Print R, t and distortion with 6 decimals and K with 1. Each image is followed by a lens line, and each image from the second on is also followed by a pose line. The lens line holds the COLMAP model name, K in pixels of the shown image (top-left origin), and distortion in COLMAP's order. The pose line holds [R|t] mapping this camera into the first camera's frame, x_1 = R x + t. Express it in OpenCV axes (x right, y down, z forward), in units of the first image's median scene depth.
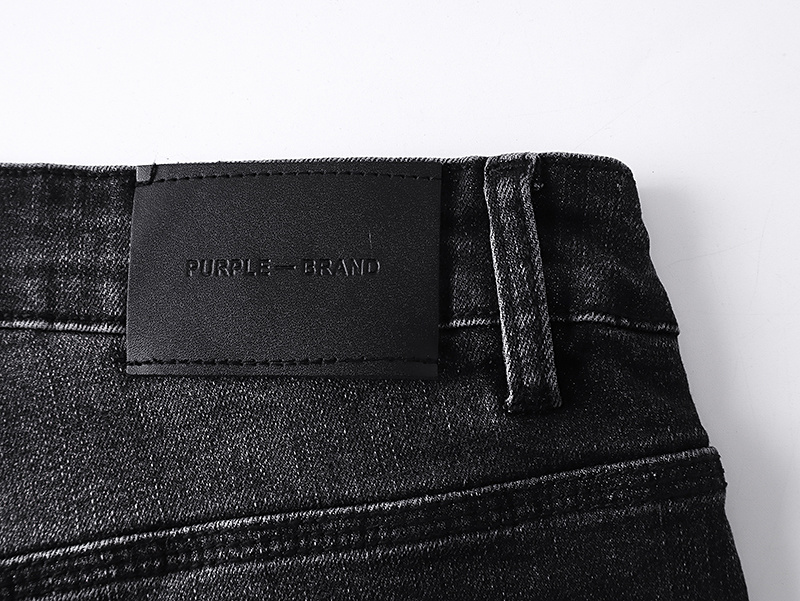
lens RADIAL K [[1277.1, 0, 400.0], [0, 1277.1, 300.5], [0, 0, 1]] dist [-0.102916, 0.051623]
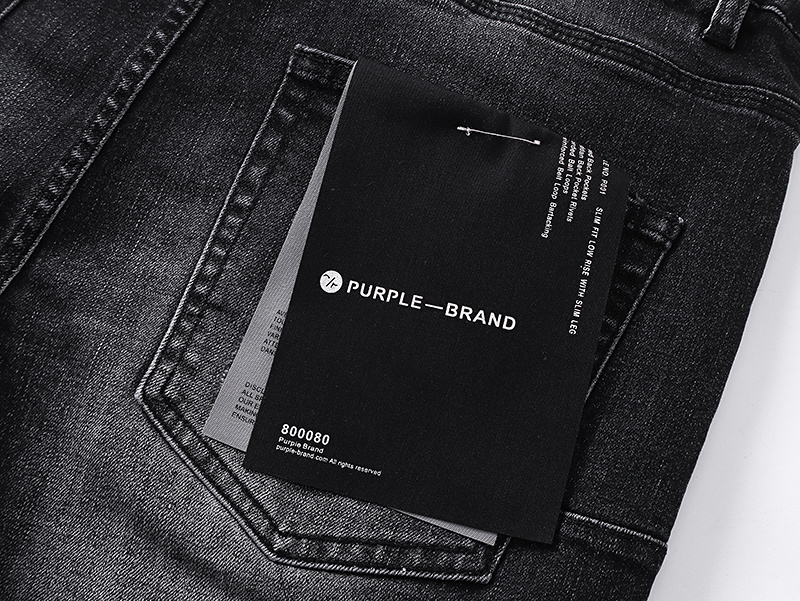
lens RADIAL K [[1277.1, 0, 400.0], [0, 1277.1, 300.5], [0, 0, 1]] dist [-0.102916, 0.051623]
pose [[0.853084, 0.496333, -0.160935, 0.185109], [-0.520879, 0.828151, -0.207005, 0.918434], [0.030535, 0.260420, 0.965012, -0.503120]]
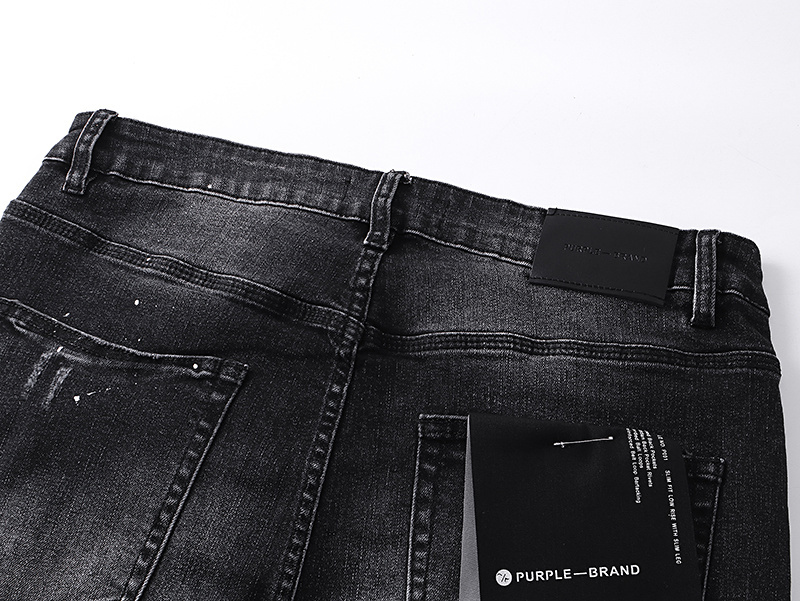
lens RADIAL K [[1277.1, 0, 400.0], [0, 1277.1, 300.5], [0, 0, 1]] dist [-0.102916, 0.051623]
pose [[0.966515, 0.210917, -0.146159, -0.098723], [-0.249771, 0.903860, -0.347349, 0.989717], [0.058846, 0.372224, 0.926276, -1.194606]]
